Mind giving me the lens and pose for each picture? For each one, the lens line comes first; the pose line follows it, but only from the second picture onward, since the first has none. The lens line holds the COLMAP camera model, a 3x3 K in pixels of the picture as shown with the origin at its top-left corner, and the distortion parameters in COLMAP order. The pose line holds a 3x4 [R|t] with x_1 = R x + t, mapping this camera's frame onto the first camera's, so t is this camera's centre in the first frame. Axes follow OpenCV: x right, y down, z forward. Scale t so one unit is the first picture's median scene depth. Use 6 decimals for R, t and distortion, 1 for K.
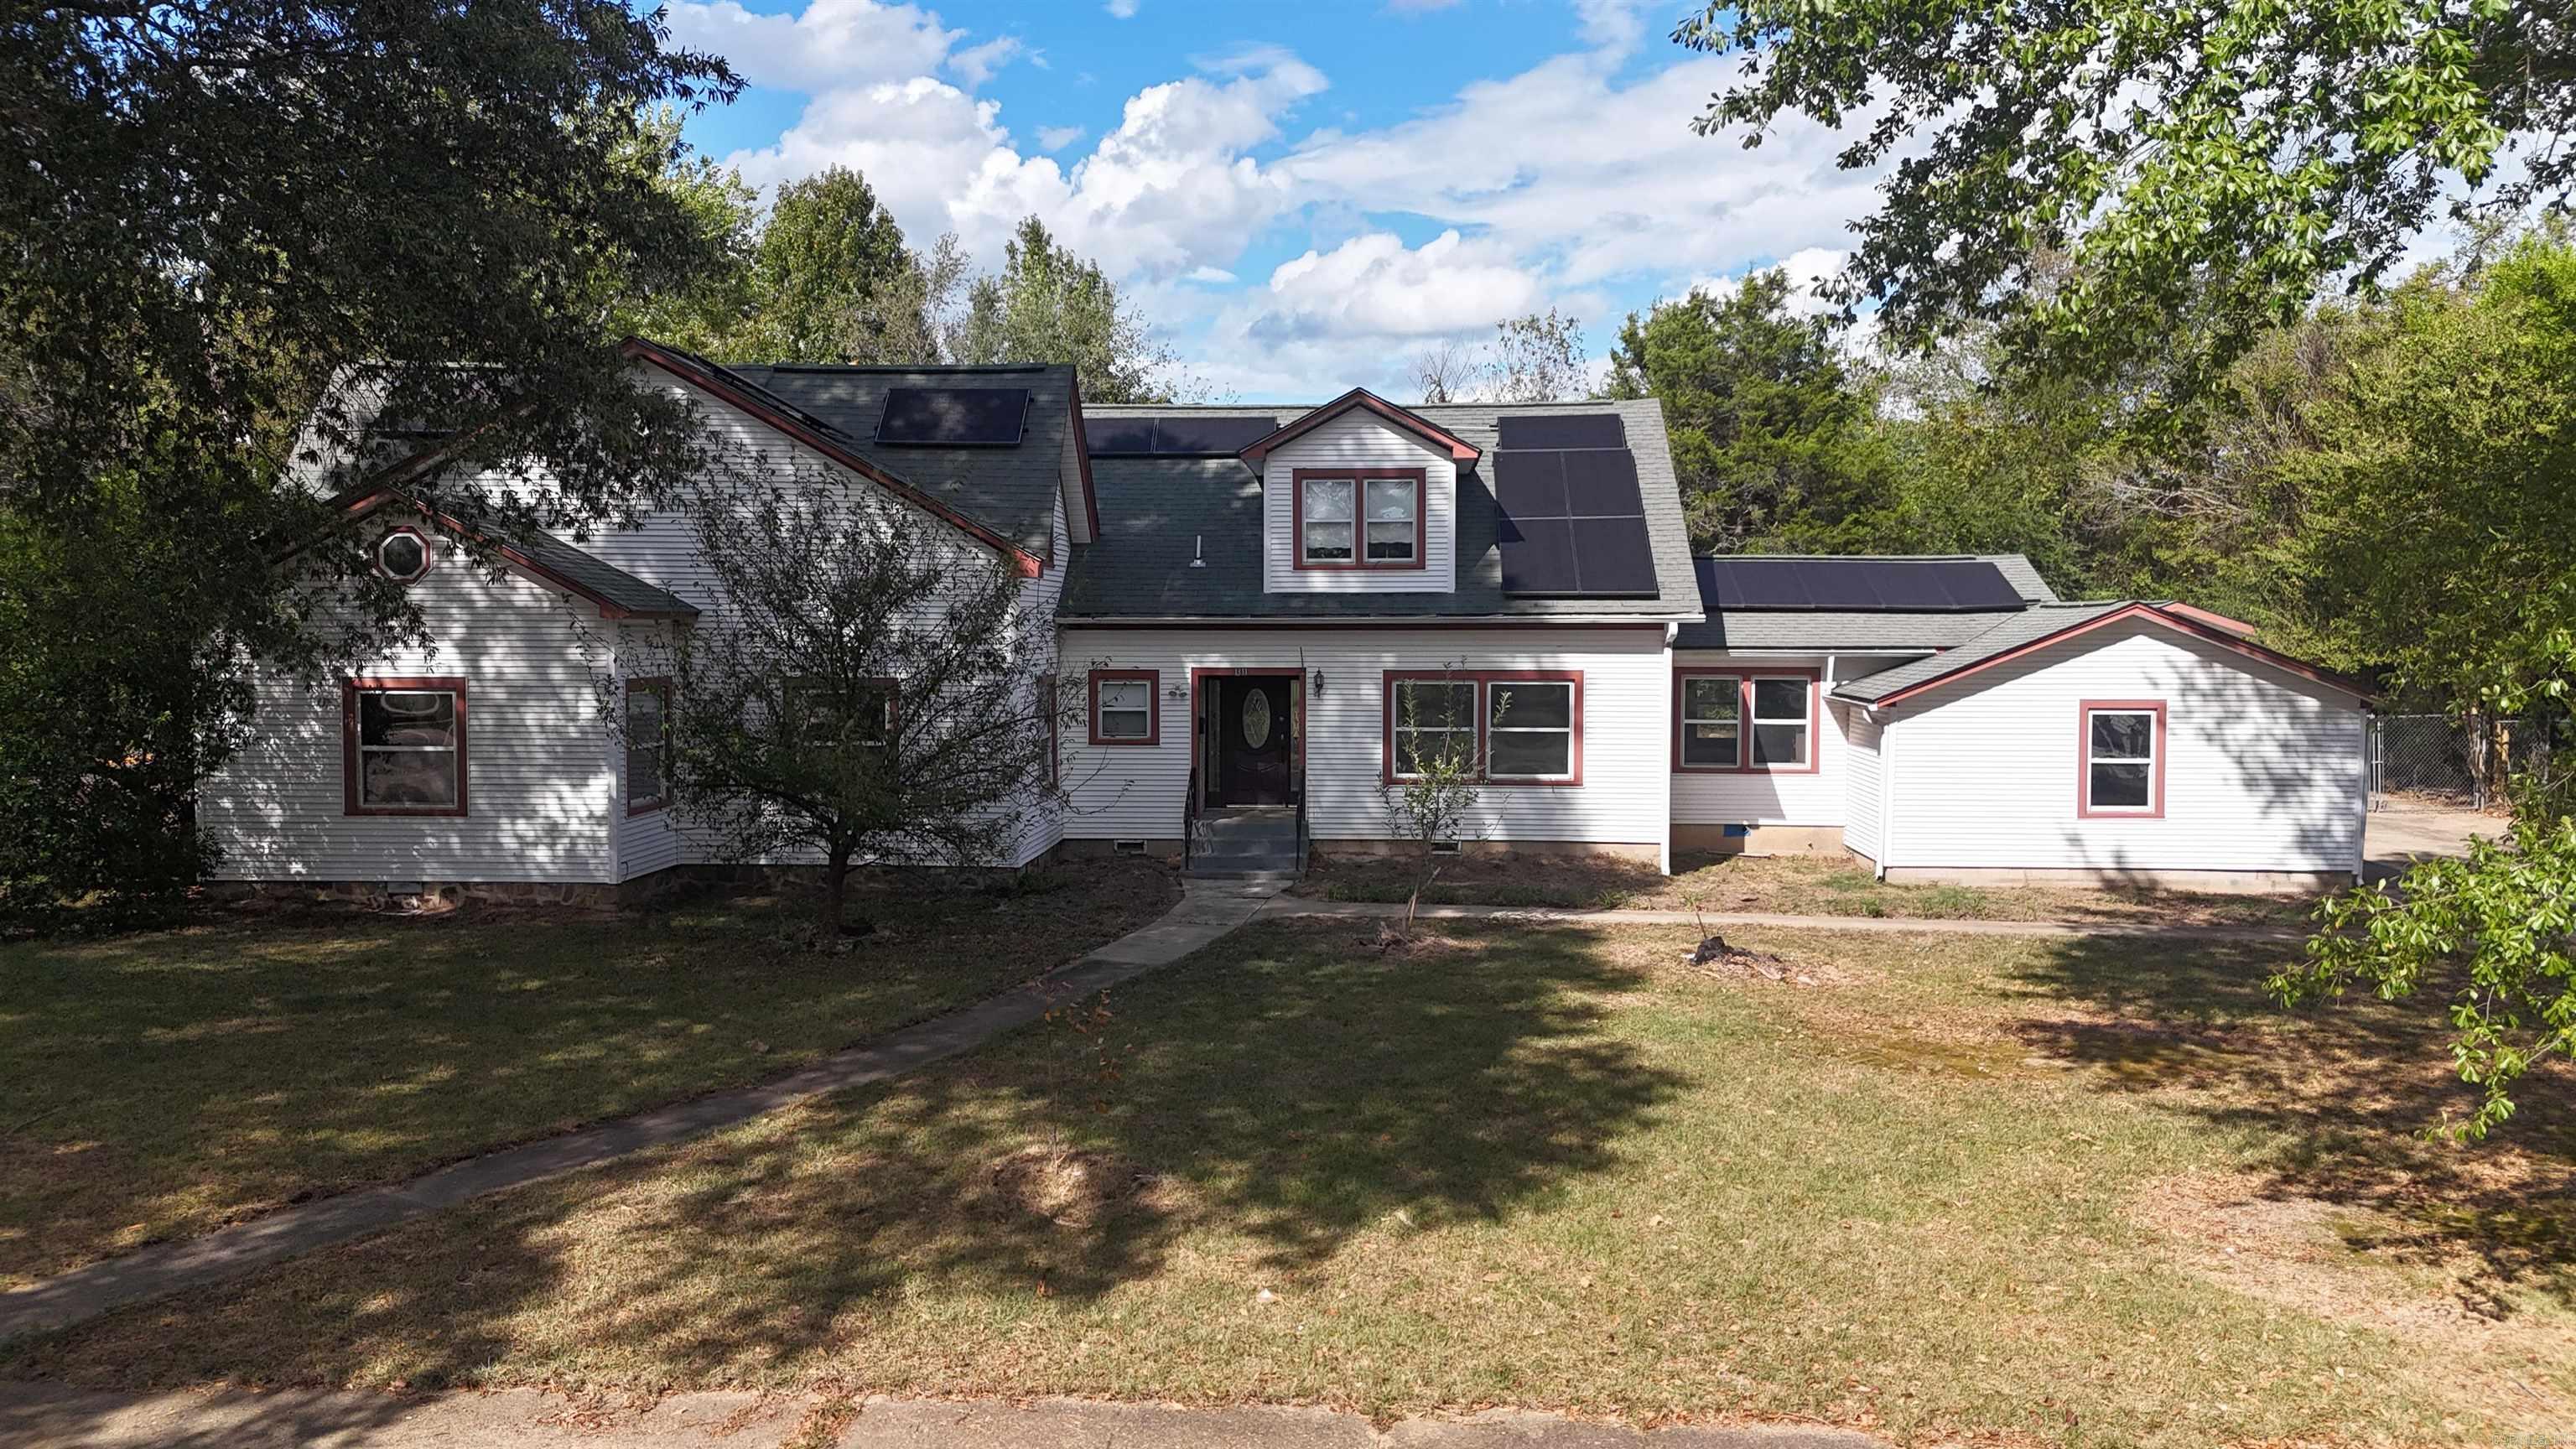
lens RADIAL K [[1877.8, 0, 1288.0], [0, 1877.8, 724.5], [0, 0, 1]] dist [0.114631, -0.167365]
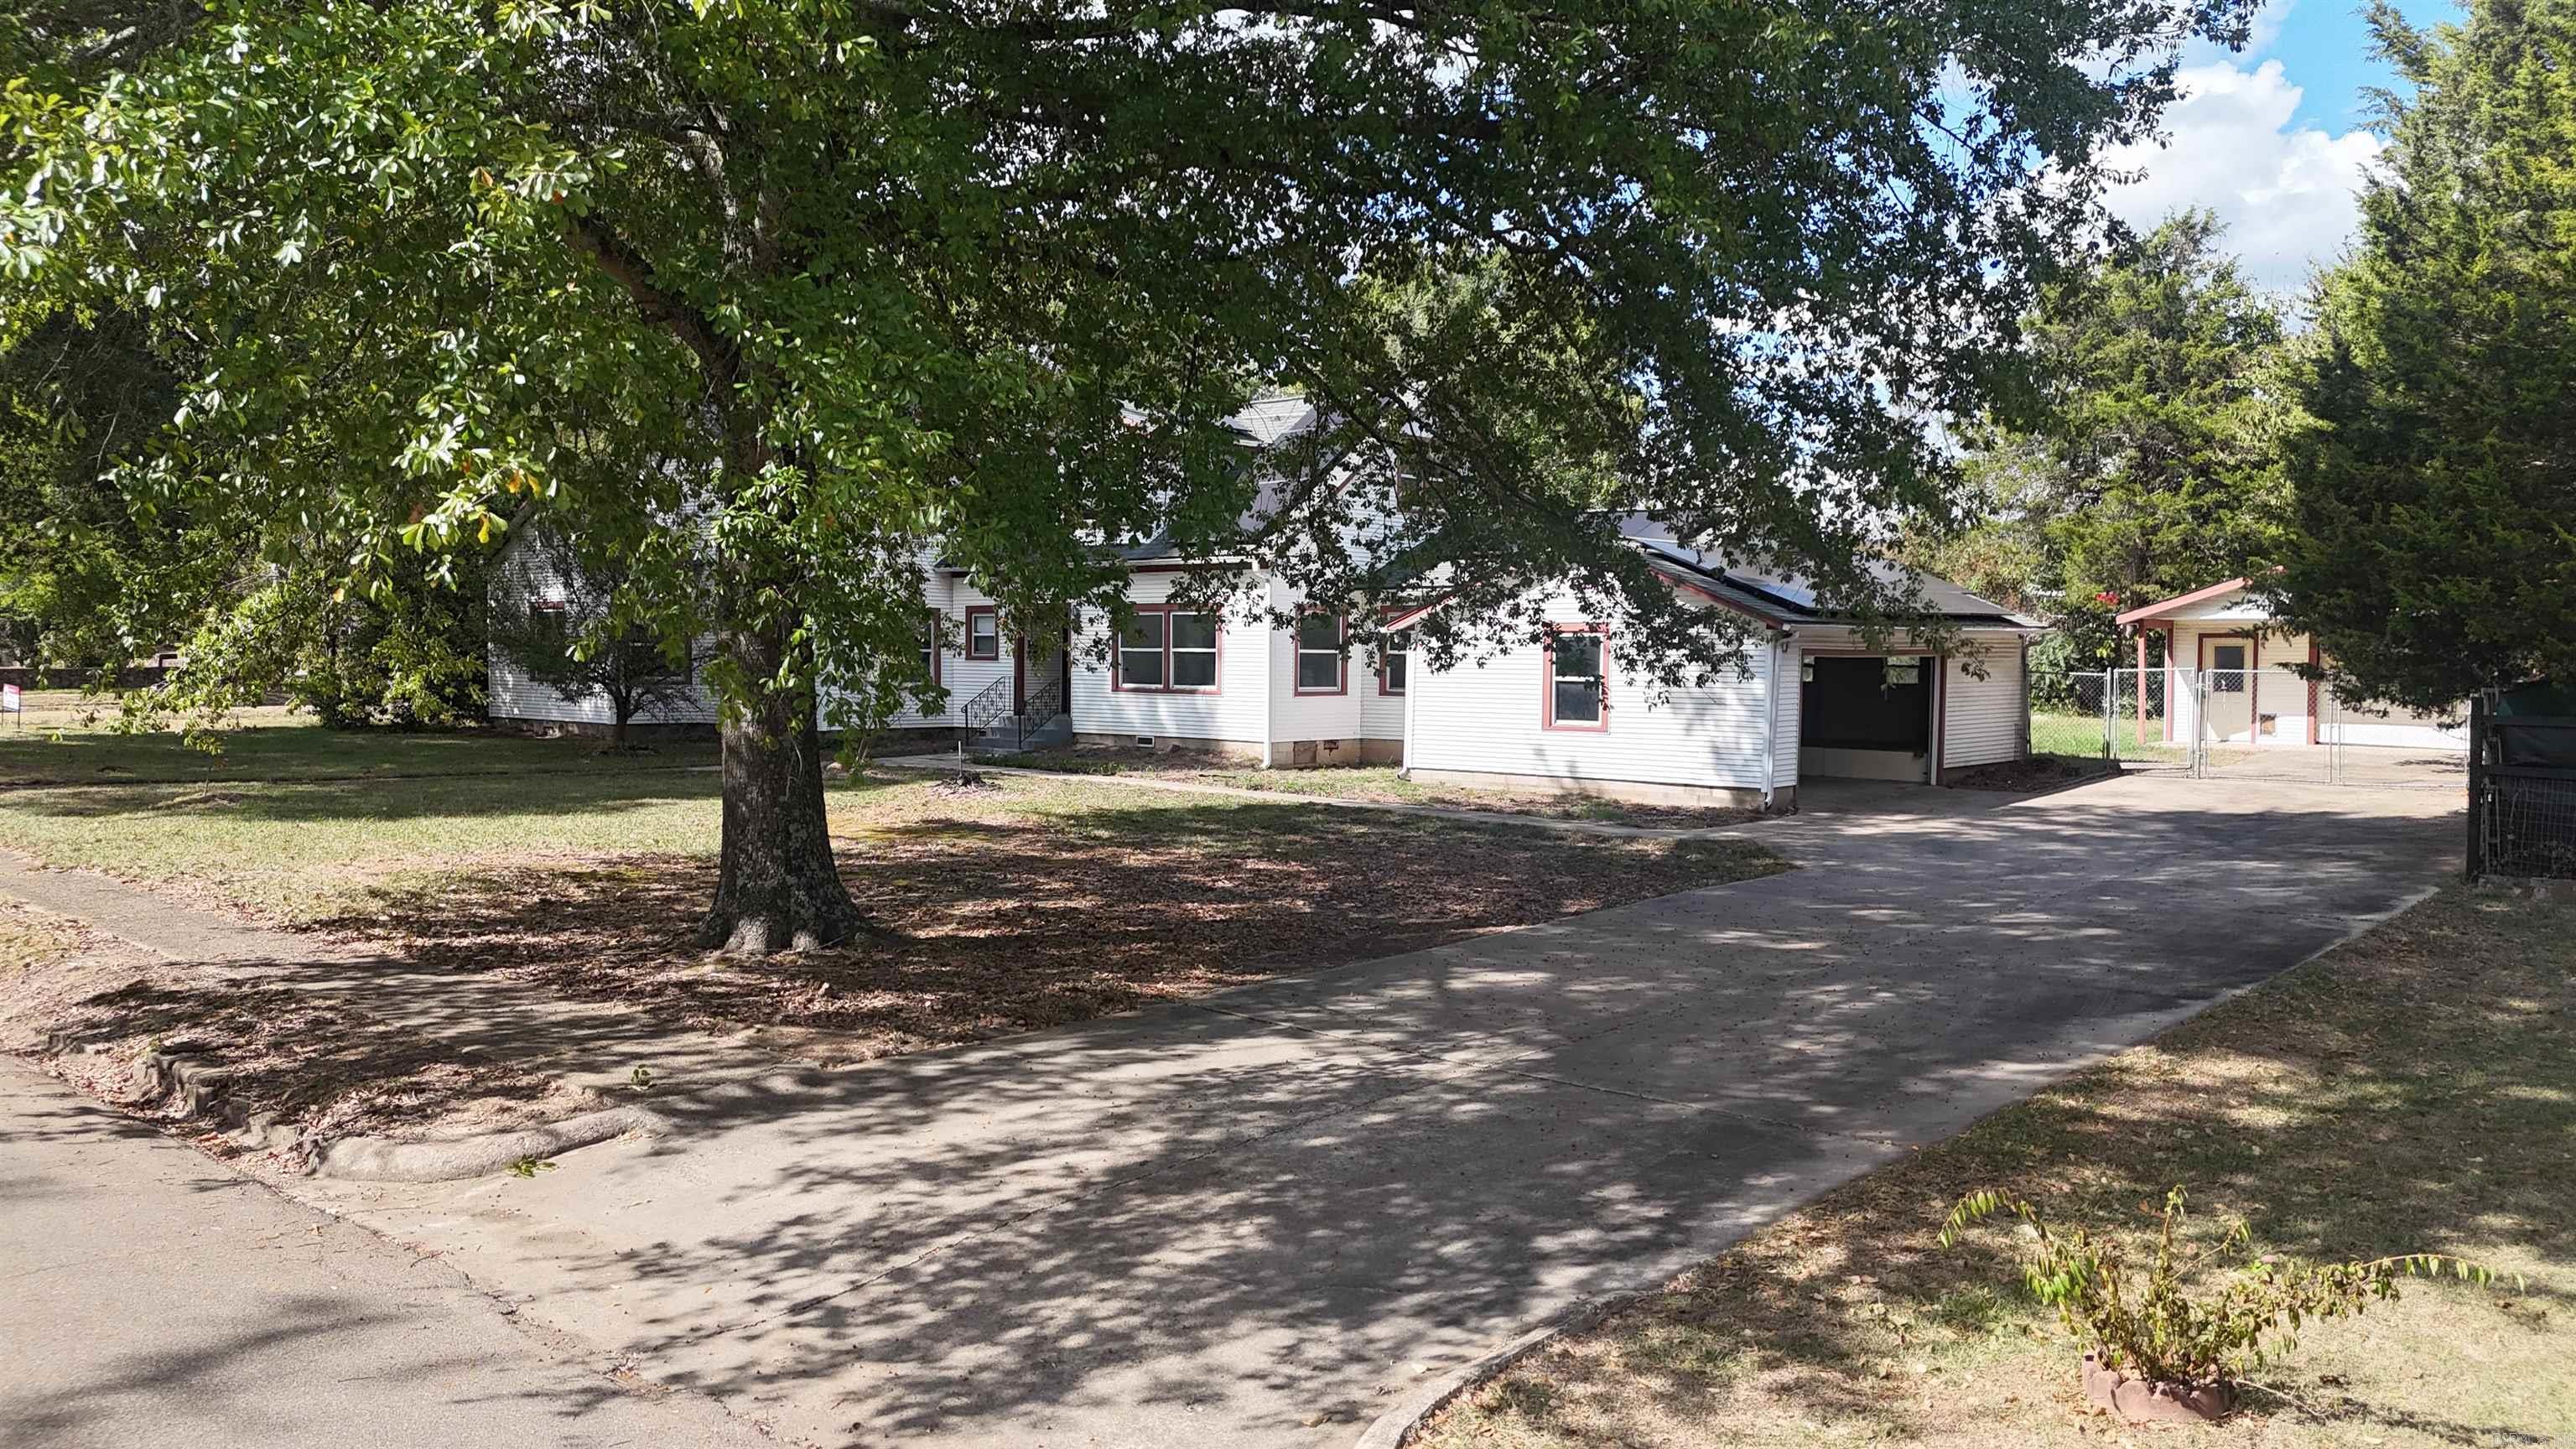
lens RADIAL K [[1877.8, 0, 1288.0], [0, 1877.8, 724.5], [0, 0, 1]] dist [0.114631, -0.167365]
pose [[0.787225, 0.028847, -0.615991, 0.982125], [-0.042470, 0.999070, -0.007490, 0.060400], [0.615201, 0.032057, 0.787718, 0.041800]]
